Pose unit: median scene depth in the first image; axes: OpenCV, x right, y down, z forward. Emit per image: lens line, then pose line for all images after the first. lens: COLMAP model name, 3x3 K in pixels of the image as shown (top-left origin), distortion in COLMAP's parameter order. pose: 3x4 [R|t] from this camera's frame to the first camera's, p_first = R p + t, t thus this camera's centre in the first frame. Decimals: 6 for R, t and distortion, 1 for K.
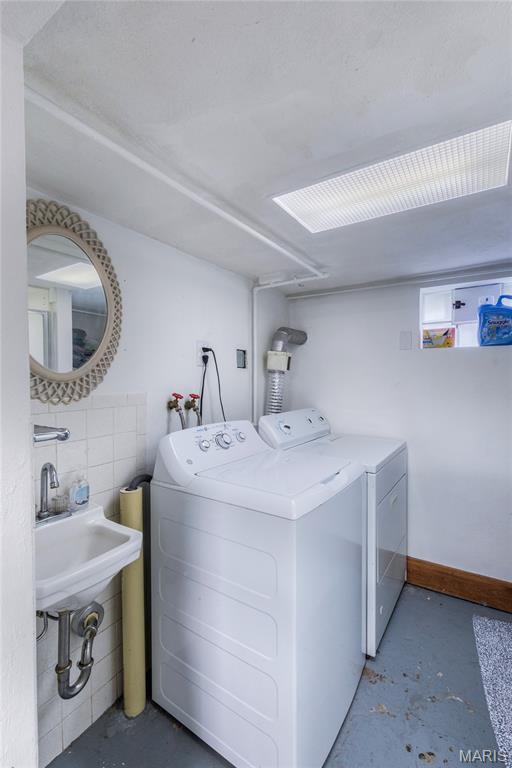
lens RADIAL K [[344.9, 0, 259.9], [0, 344.9, 385.0], [0, 0, 1]] dist [0.004609, -0.000349]
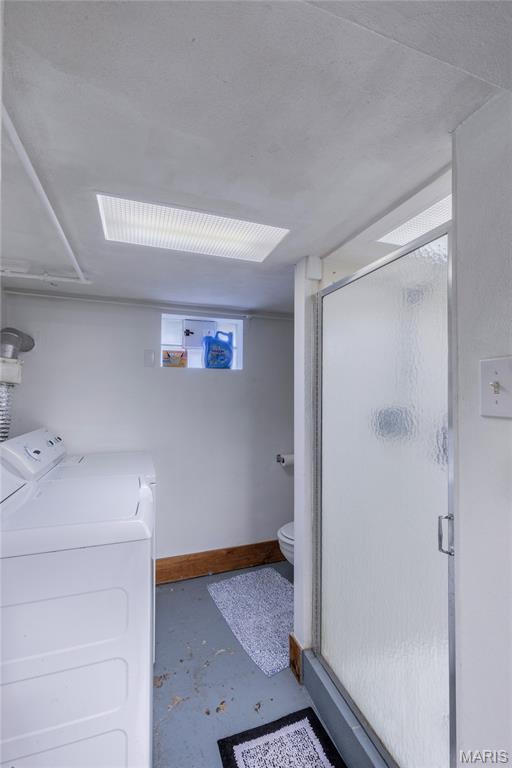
lens RADIAL K [[344.9, 0, 262.6], [0, 344.9, 384.0], [0, 0, 1]] dist [0.004609, -0.000349]
pose [[0.595557, 0.025180, 0.802918, -0.257572], [0.013365, 0.999060, -0.041244, 0.001584], [-0.803202, 0.035294, 0.594660, 0.078307]]
